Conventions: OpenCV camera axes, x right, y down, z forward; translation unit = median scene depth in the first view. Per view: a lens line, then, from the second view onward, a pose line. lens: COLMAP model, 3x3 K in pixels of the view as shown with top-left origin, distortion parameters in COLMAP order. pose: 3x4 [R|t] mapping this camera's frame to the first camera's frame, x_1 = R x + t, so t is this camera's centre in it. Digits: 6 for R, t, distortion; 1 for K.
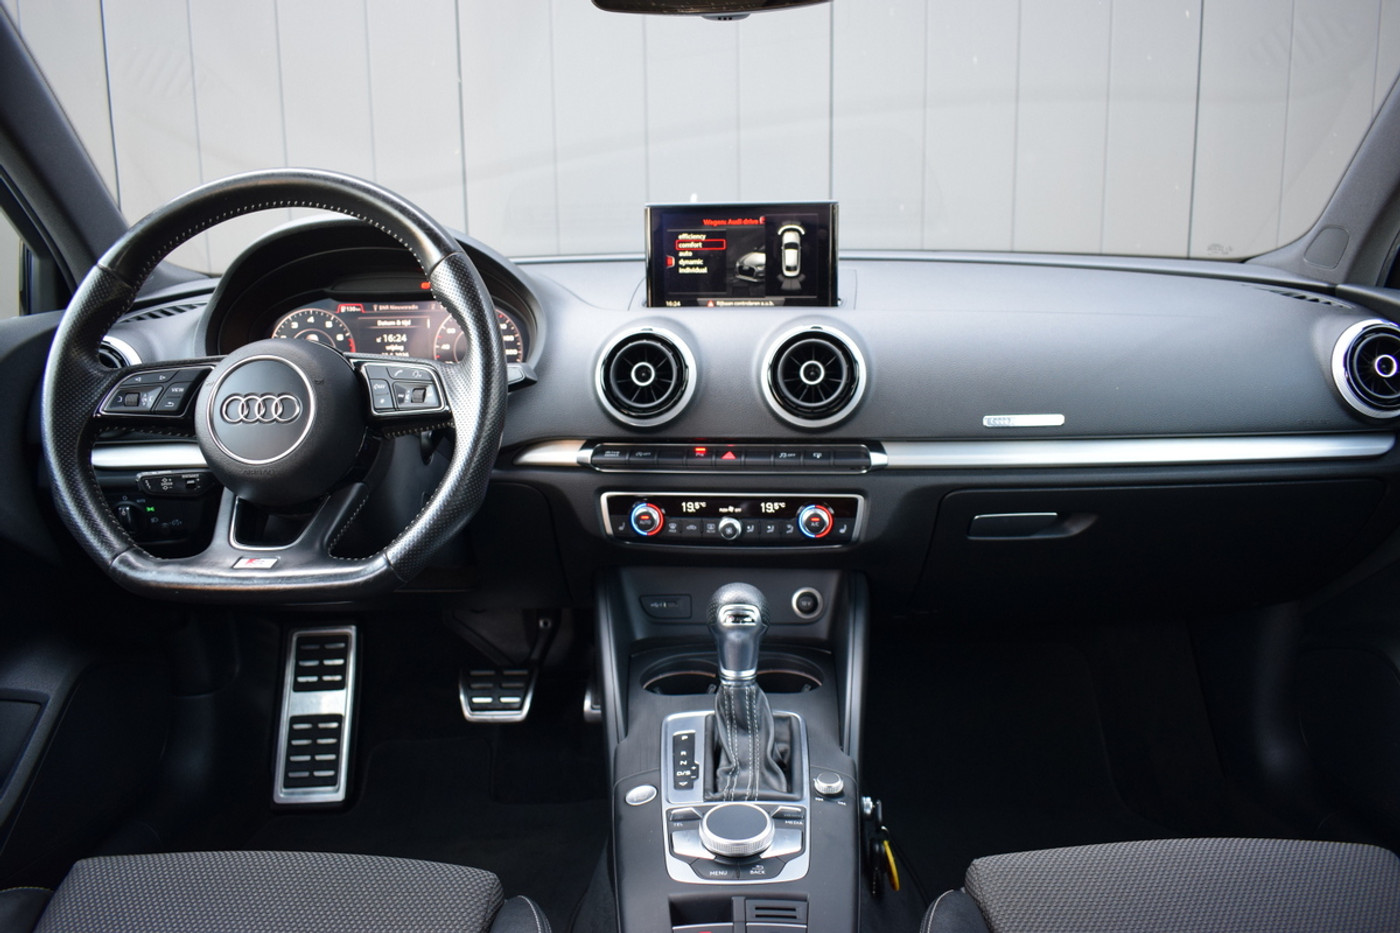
lens RADIAL K [[1081.4, 0, 700.0], [0, 1081.4, 466.5], [0, 0, 1]] dist [-0.089984, -0.000789]
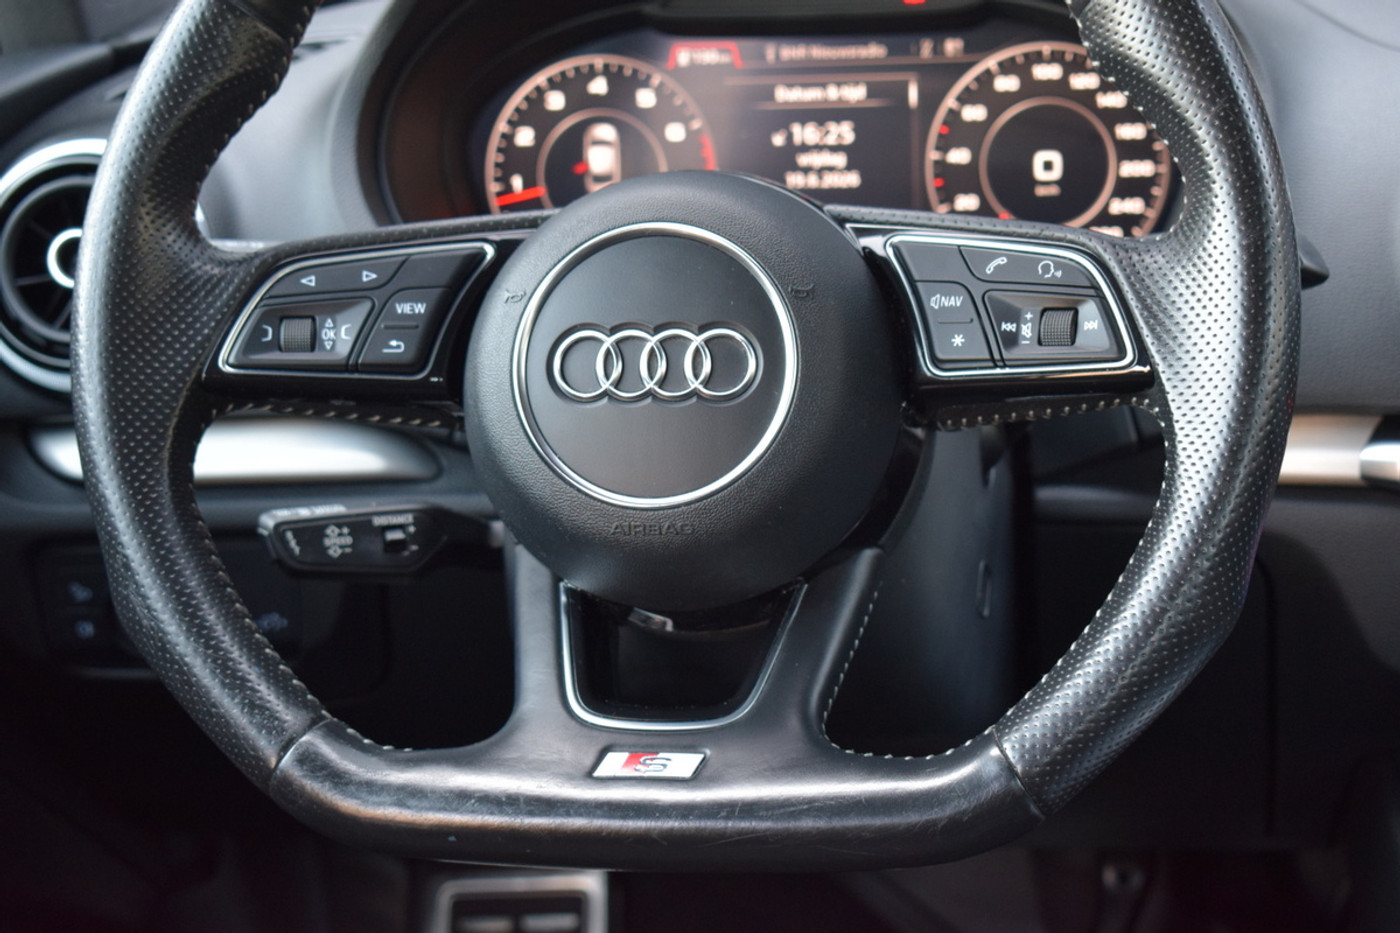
lens RADIAL K [[3010.7, 0, 700.0], [0, 3010.7, 466.5], [0, 0, 1]] dist [0.011286, 0.093636]
pose [[0.986177, 0.005746, -0.165596, -0.171761], [-0.000652, 0.999525, 0.030806, -0.040405], [0.165694, -0.030272, 0.985712, -0.058563]]
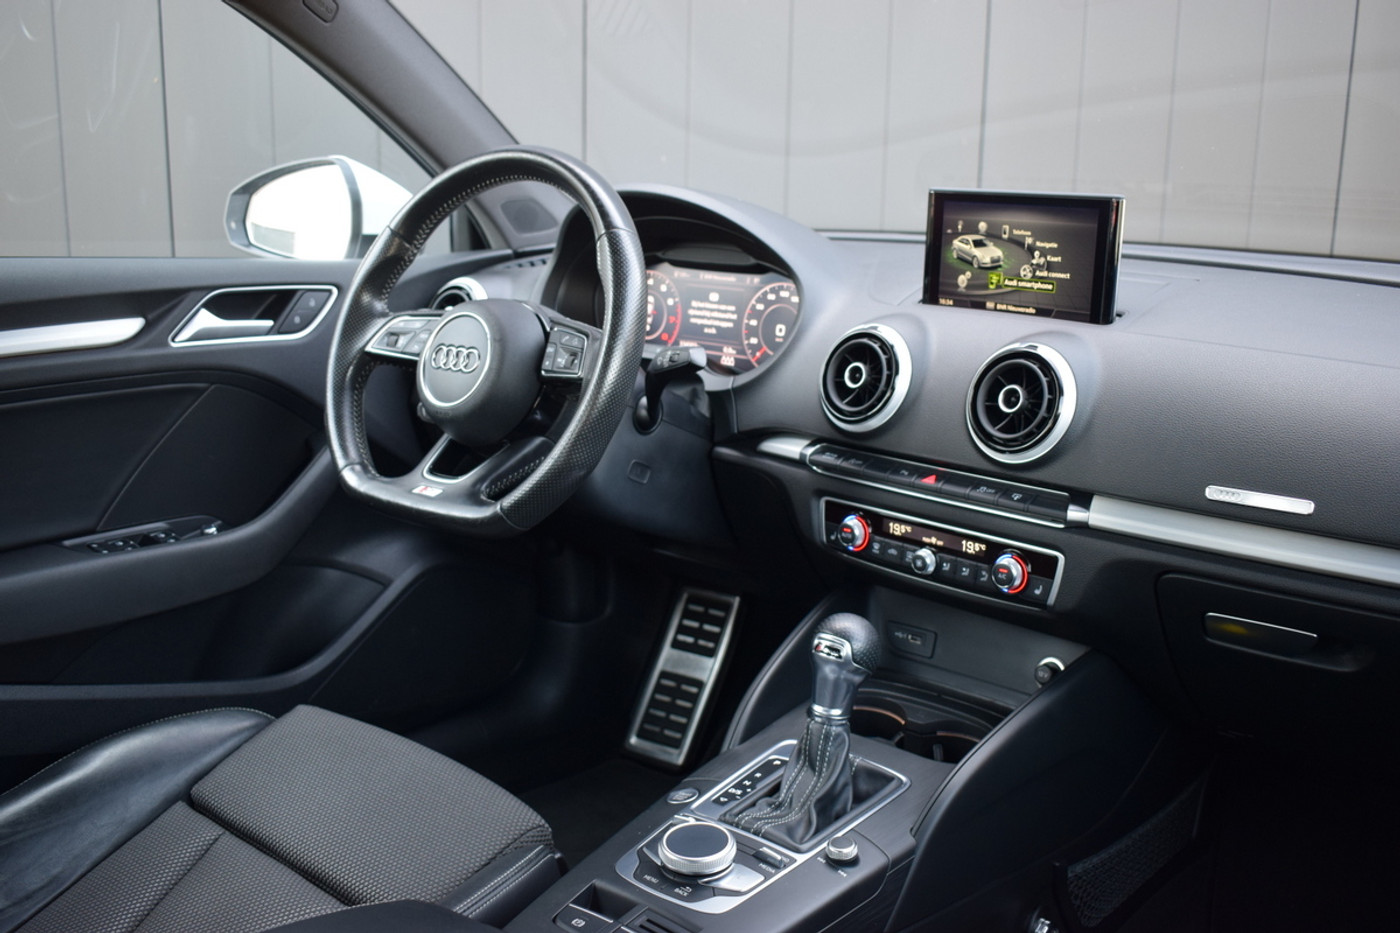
lens RADIAL K [[1314.5, 0, 700.0], [0, 1314.5, 466.5], [0, 0, 1]] dist [-0.068094, 0.000017]
pose [[0.783415, 0.168987, -0.598084, 0.519790], [-0.163800, 0.984442, 0.063595, -0.057686], [0.599526, 0.048145, 0.798906, 0.032181]]
